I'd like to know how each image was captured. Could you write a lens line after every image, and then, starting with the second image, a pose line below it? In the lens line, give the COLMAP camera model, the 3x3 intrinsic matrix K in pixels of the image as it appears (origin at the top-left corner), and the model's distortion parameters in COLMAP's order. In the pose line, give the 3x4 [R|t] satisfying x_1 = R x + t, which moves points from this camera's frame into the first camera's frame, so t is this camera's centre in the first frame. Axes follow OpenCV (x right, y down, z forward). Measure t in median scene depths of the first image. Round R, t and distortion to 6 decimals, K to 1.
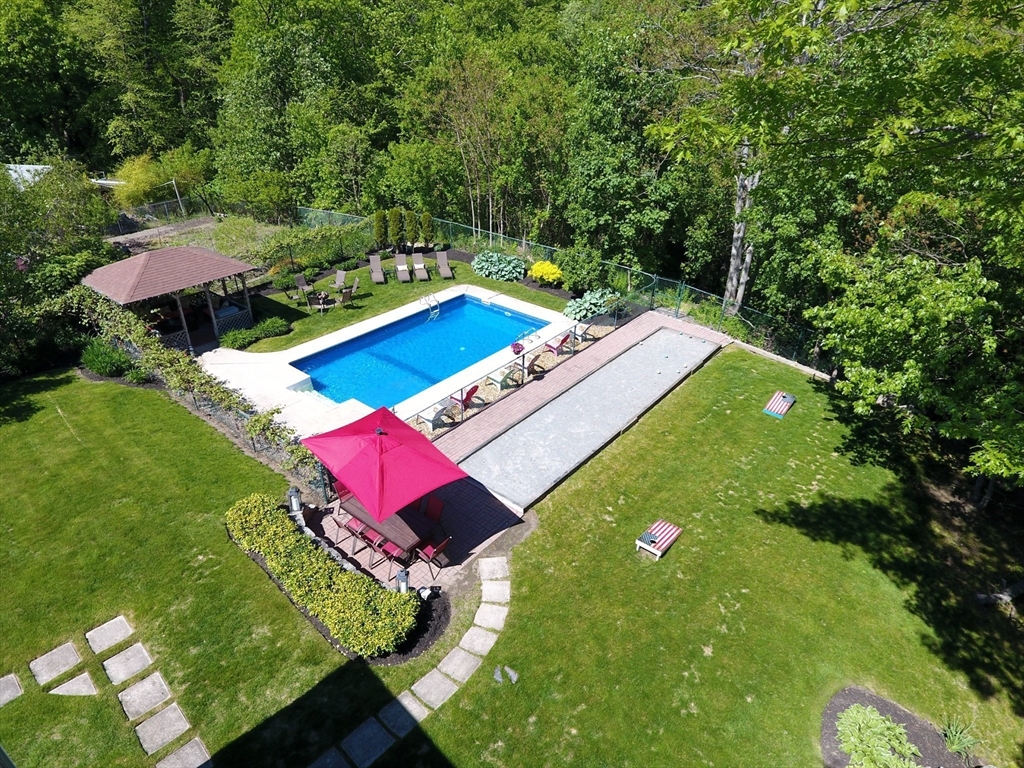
lens RADIAL K [[596.6, 0, 514.5], [0, 596.6, 383.2], [0, 0, 1]] dist [-0.003605, -0.000252]
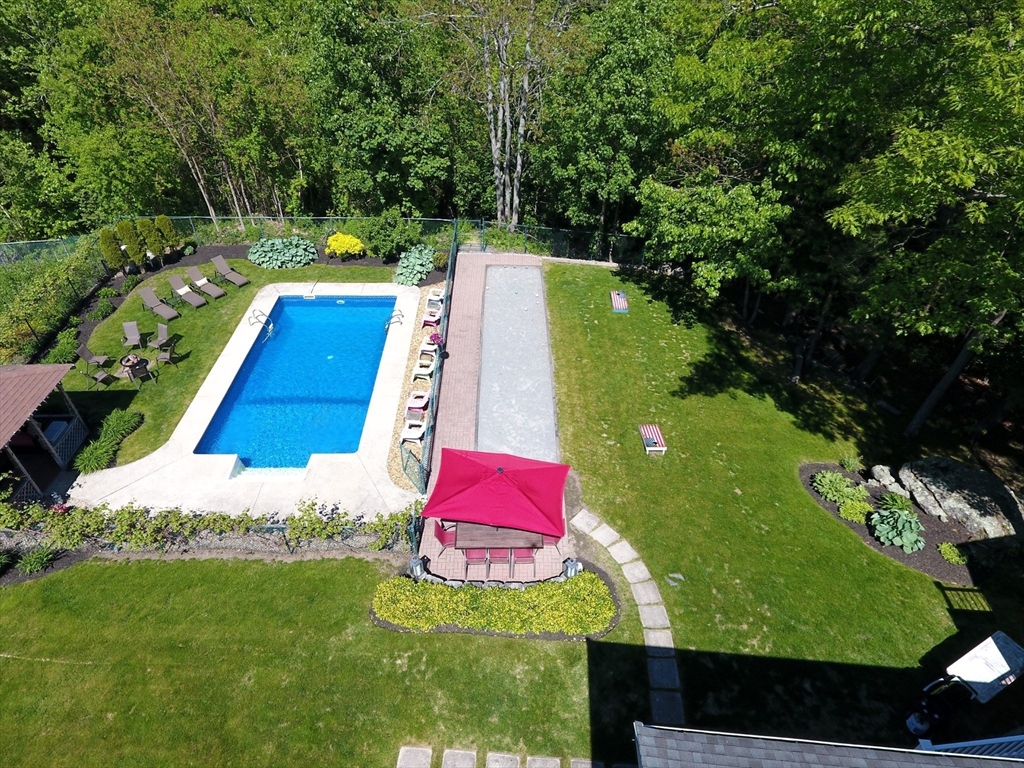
lens RADIAL K [[596.6, 0, 514.5], [0, 596.6, 383.2], [0, 0, 1]] dist [-0.003605, -0.000252]
pose [[0.774208, -0.414206, 0.478577, -0.385364], [0.319584, 0.908487, 0.269290, -0.205493], [-0.546323, -0.055541, 0.835731, 0.036457]]
